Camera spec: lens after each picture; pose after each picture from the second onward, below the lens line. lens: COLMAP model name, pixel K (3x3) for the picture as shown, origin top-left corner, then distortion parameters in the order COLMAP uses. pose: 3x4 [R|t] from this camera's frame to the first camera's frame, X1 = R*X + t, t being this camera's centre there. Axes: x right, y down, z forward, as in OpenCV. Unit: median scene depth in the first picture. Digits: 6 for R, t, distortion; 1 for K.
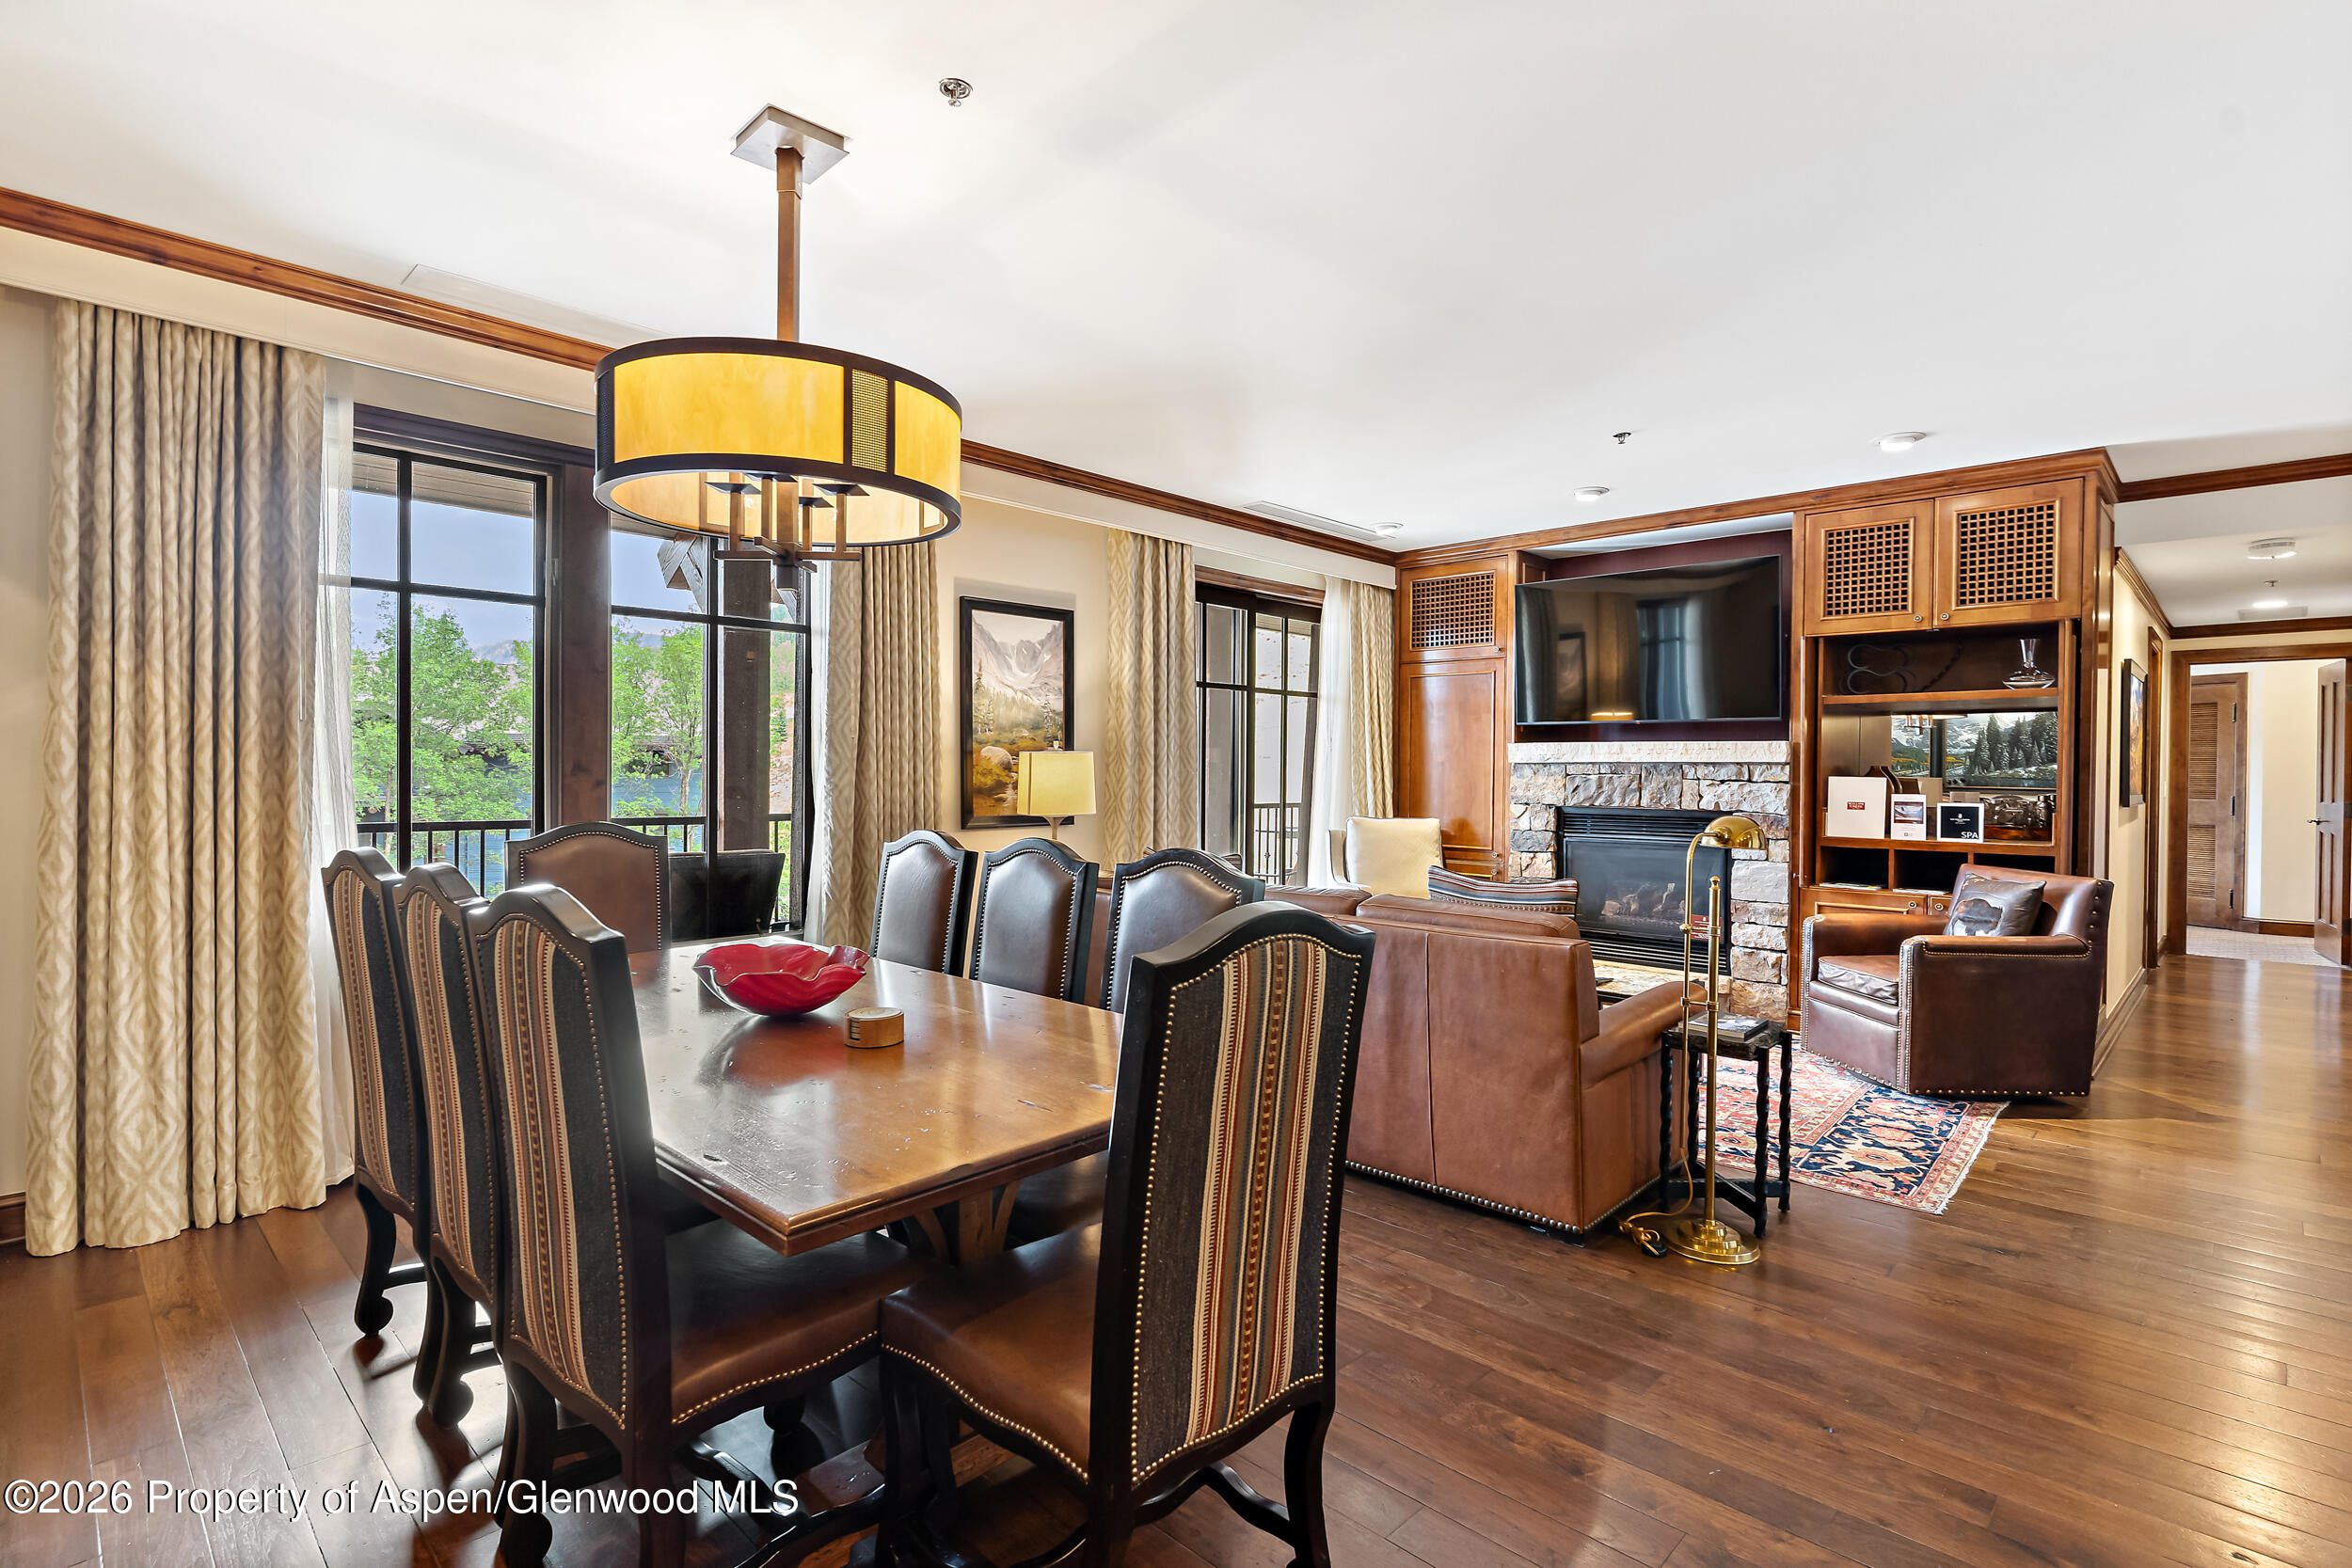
lens RADIAL K [[1107.1, 0, 1188.3], [0, 1107.1, 780.0], [0, 0, 1]] dist [0.001525, 0.000205]
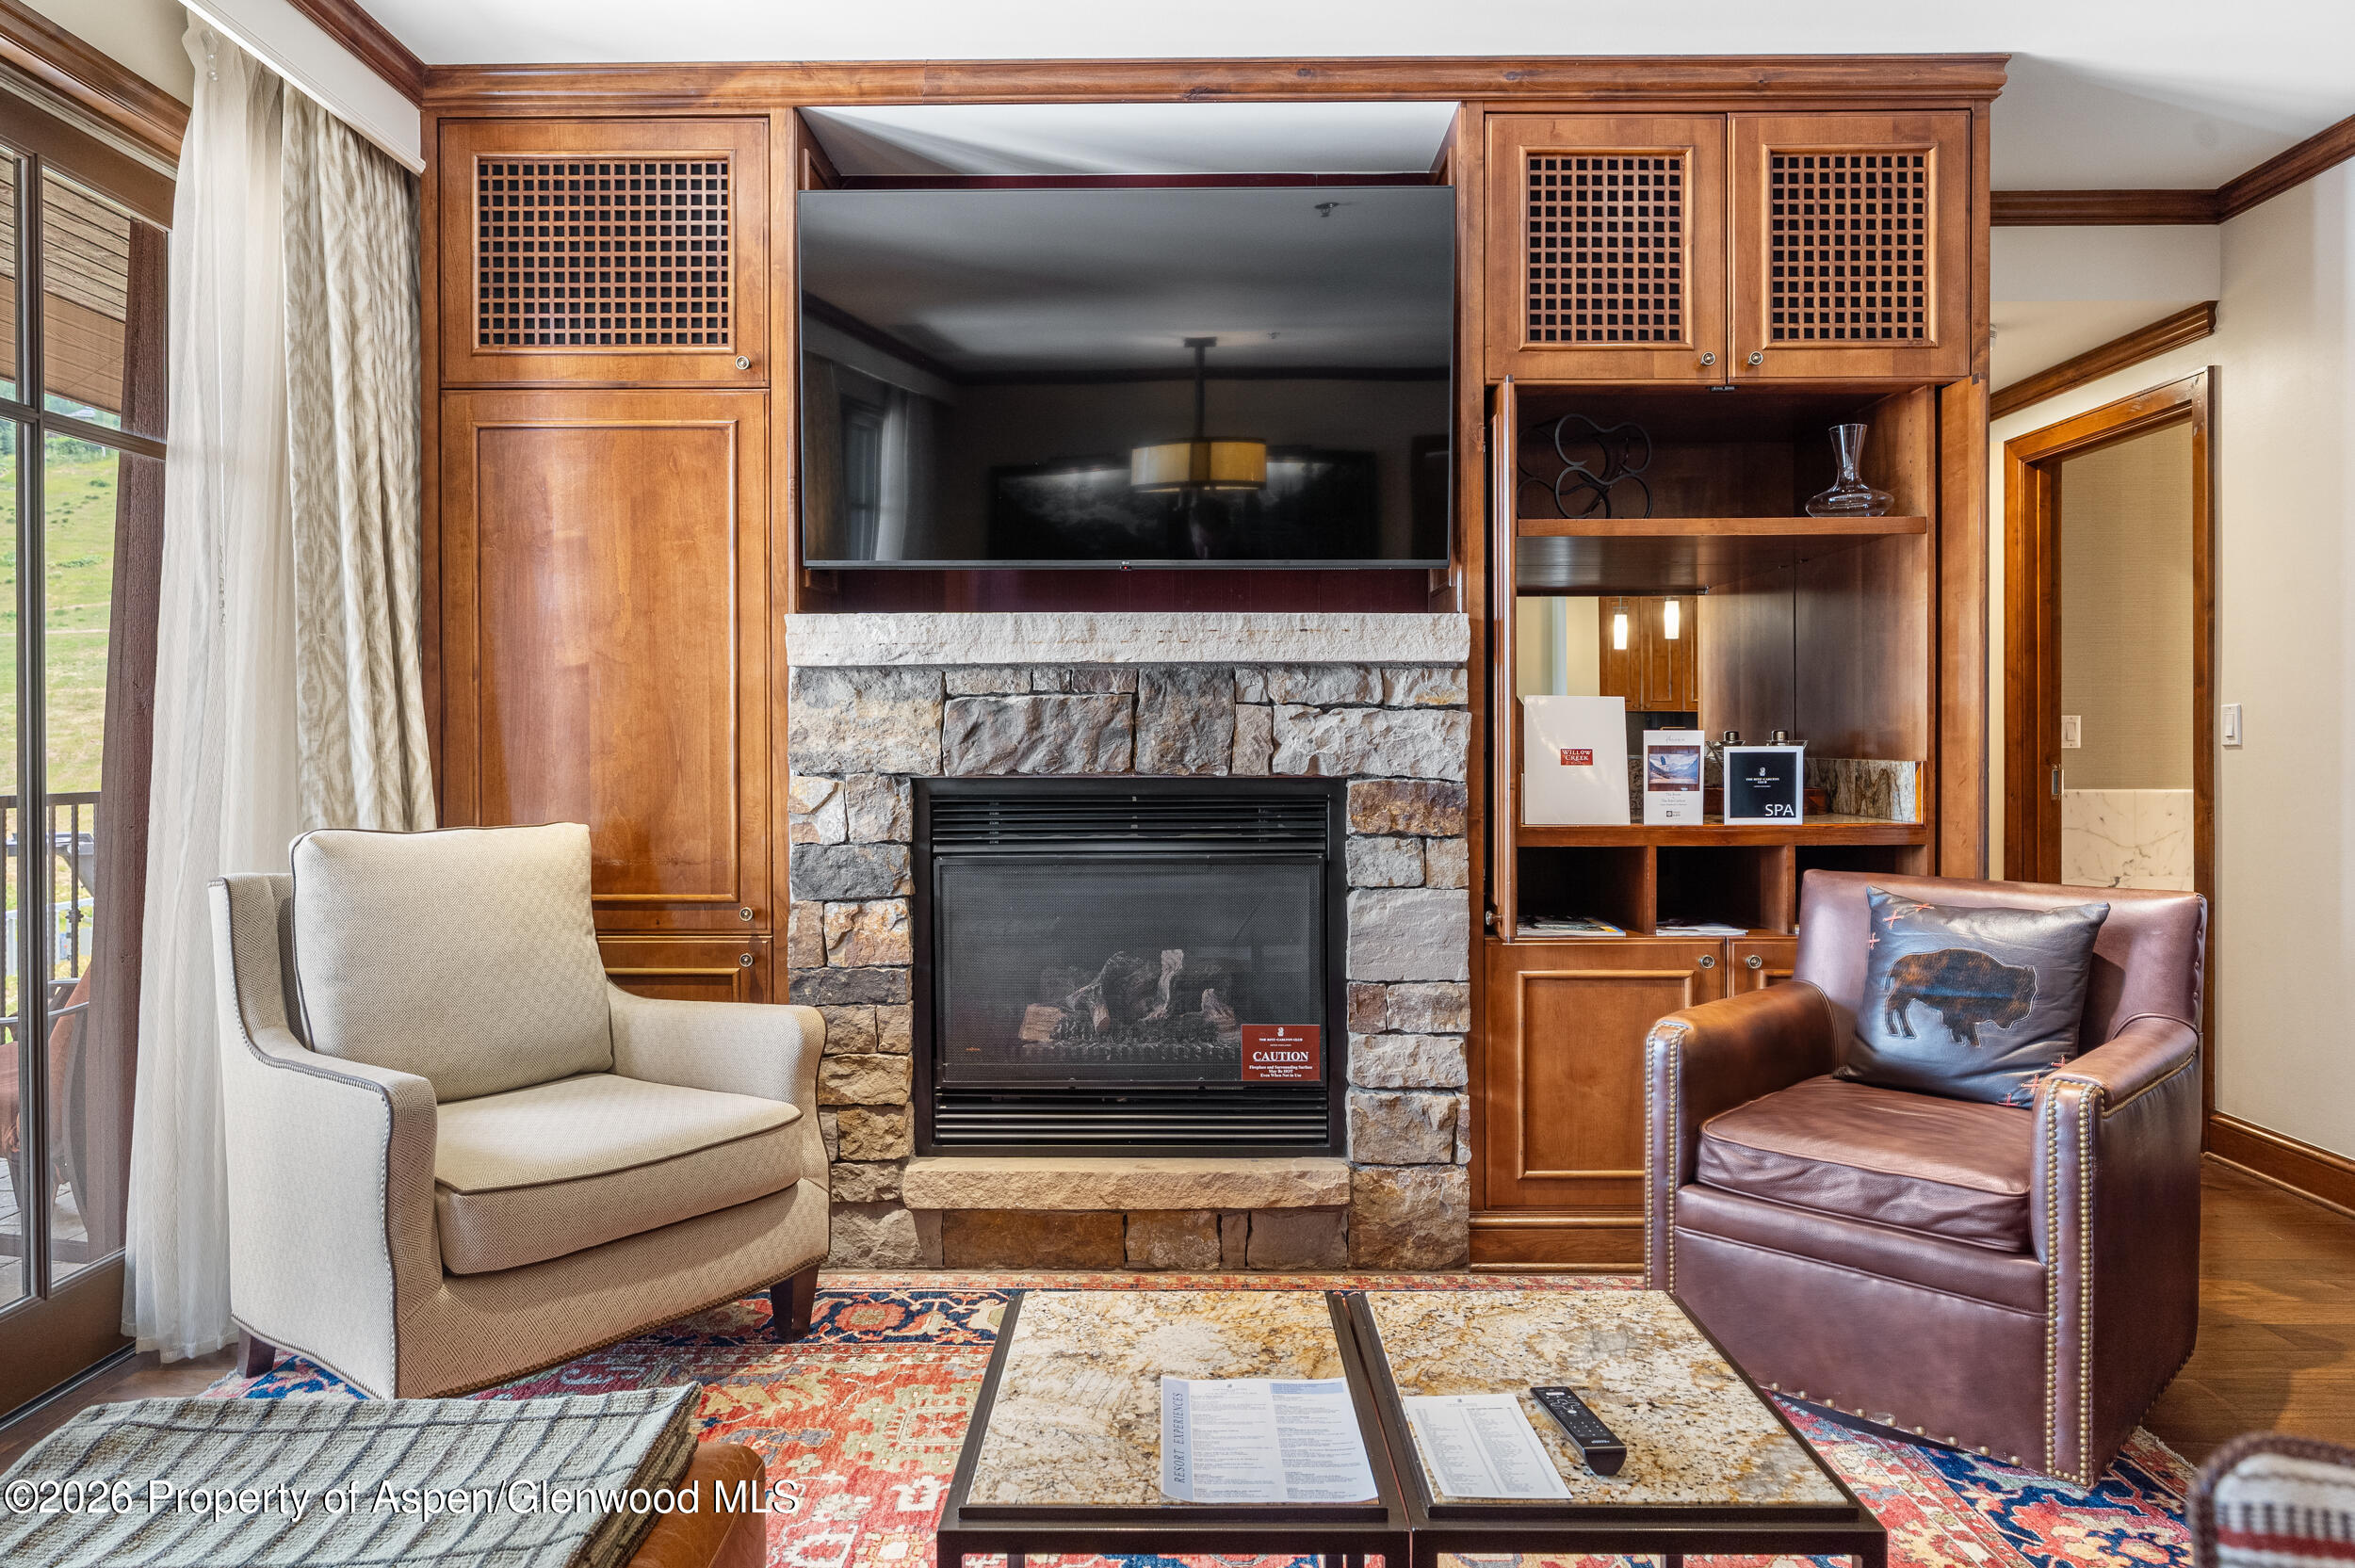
lens RADIAL K [[1472.6, 0, 1164.6], [0, 1472.6, 745.1], [0, 0, 1]] dist [0.000556, -0.001089]
pose [[0.732430, -0.012705, 0.680724, 0.051842], [0.014637, 0.999889, 0.002913, 0.013750], [-0.680685, 0.007830, 0.732534, 0.652443]]
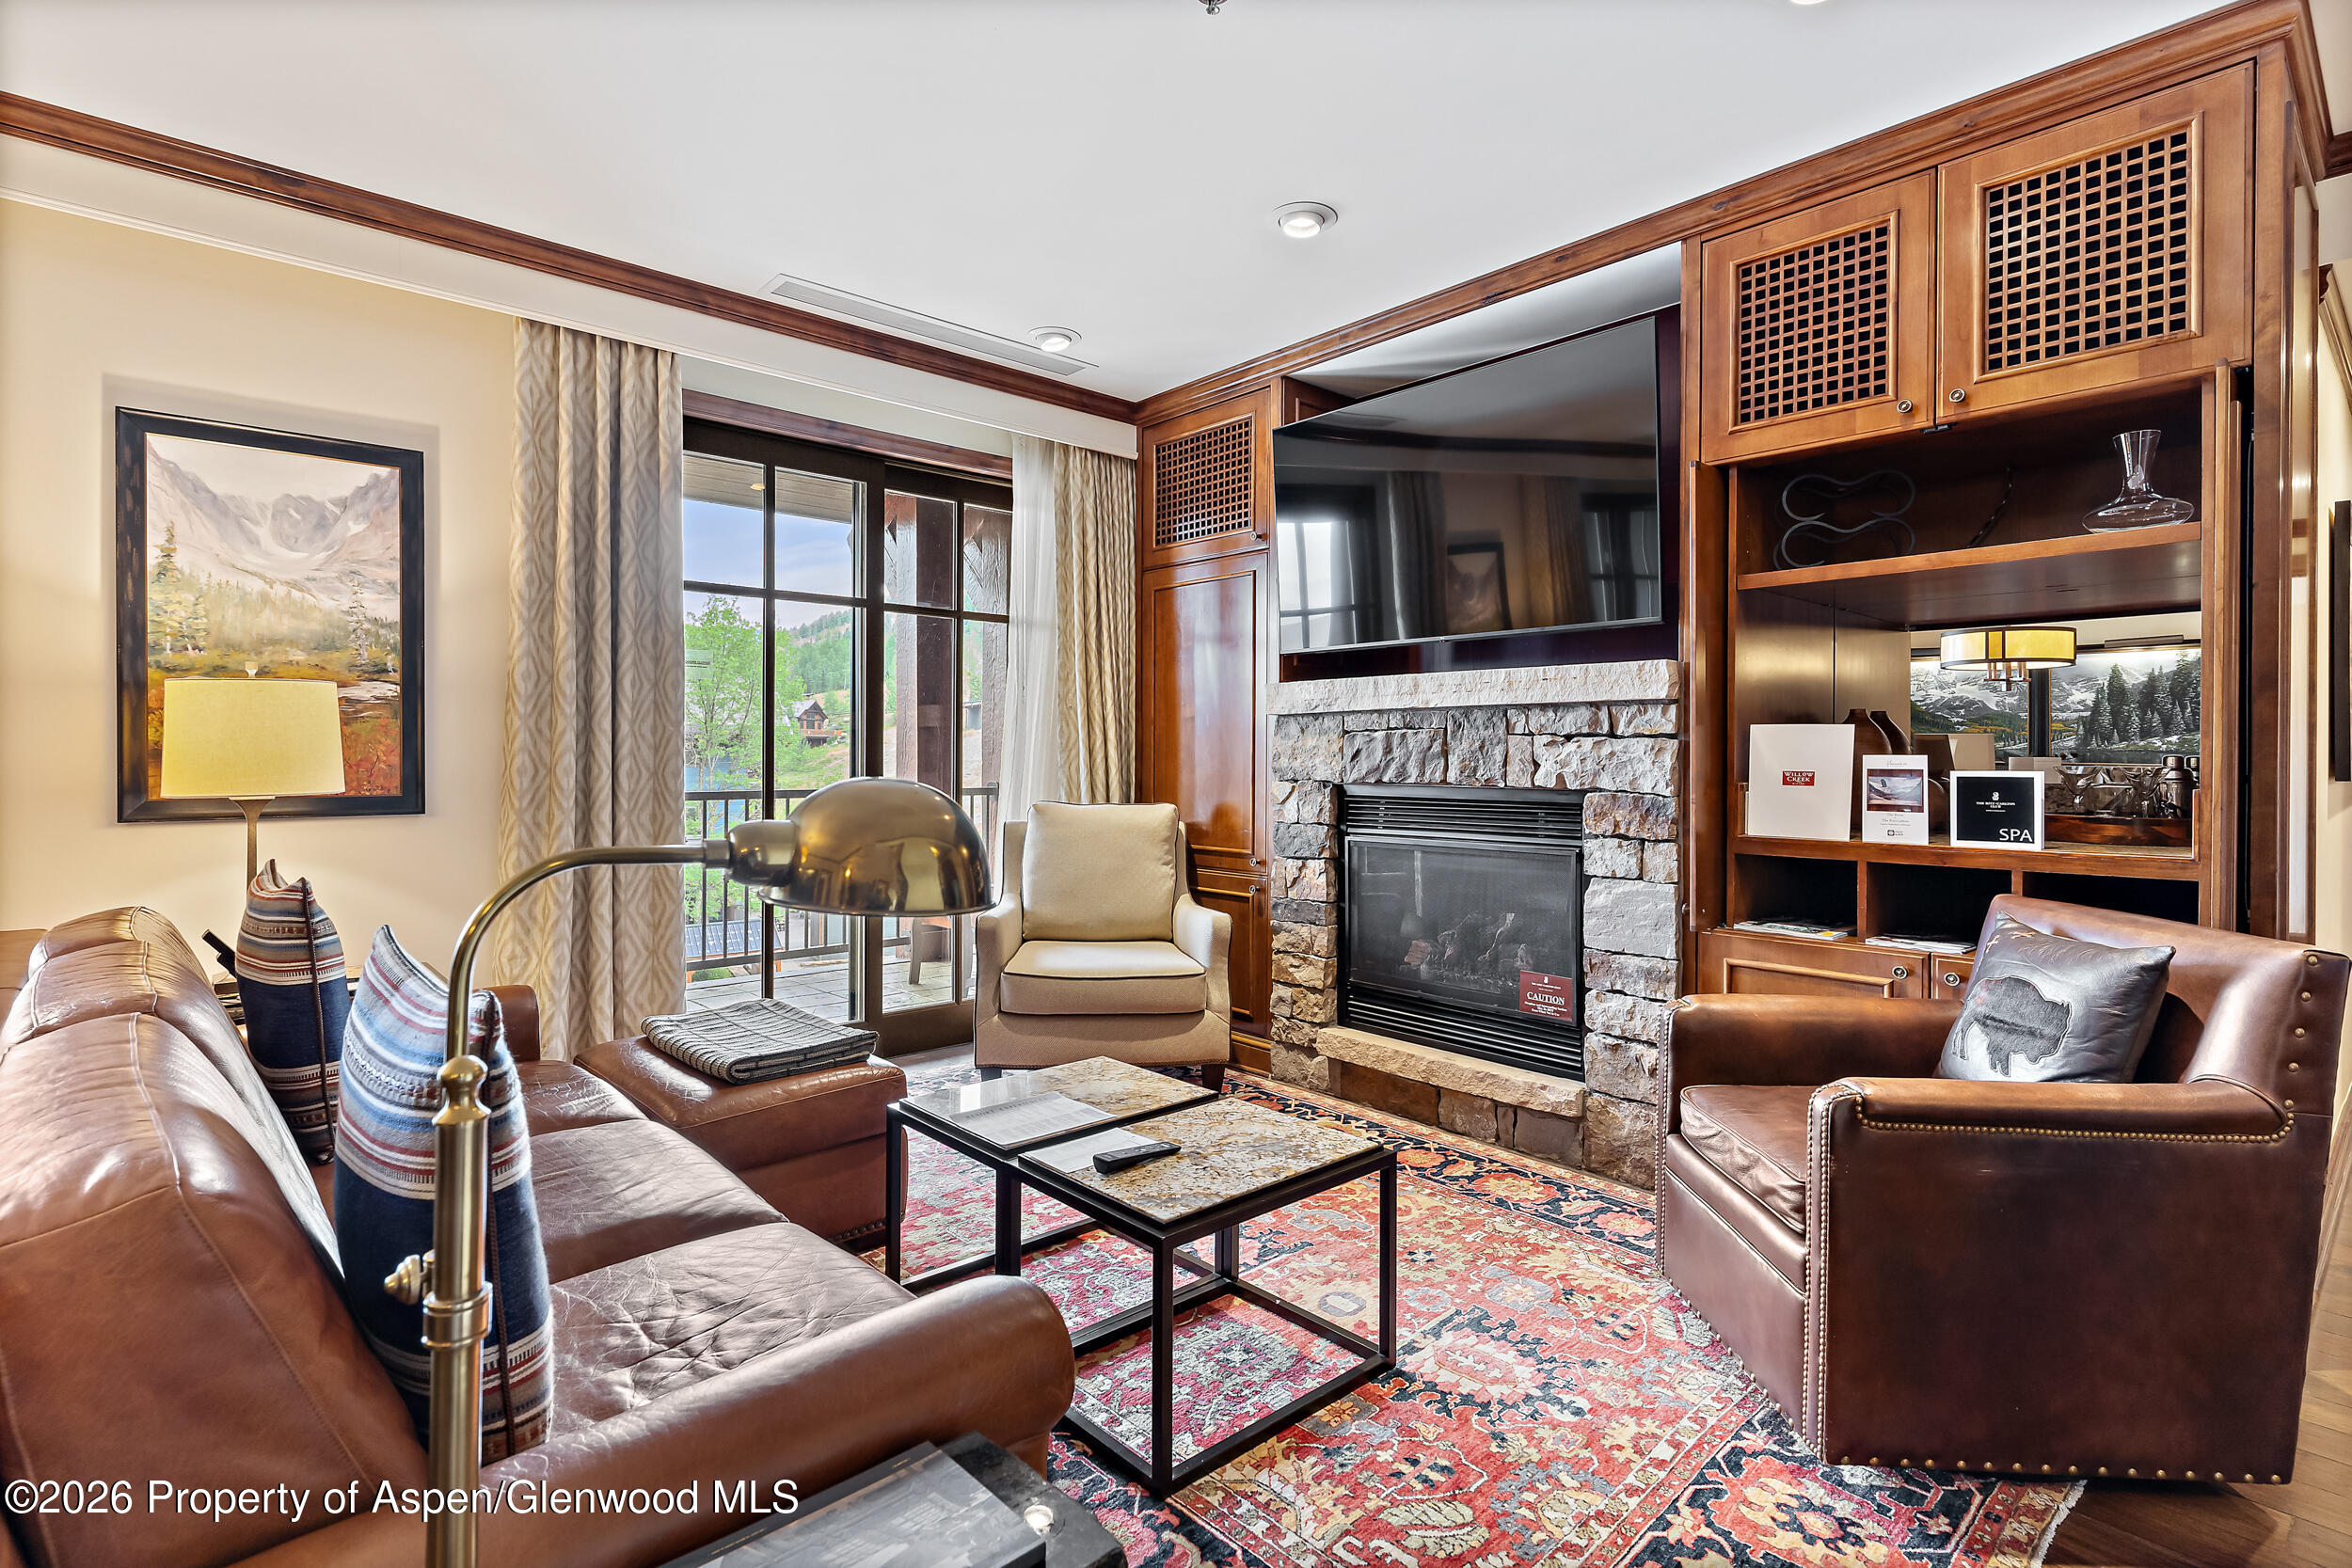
lens RADIAL K [[1122.1, 0, 1180.7], [0, 1122.1, 758.2], [0, 0, 1]] dist [0.001769, -0.000005]
pose [[0.996989, -0.004113, -0.077430, 0.344047], [0.003362, 0.999946, -0.009821, 0.017705], [0.077466, 0.009531, 0.996949, 0.434559]]
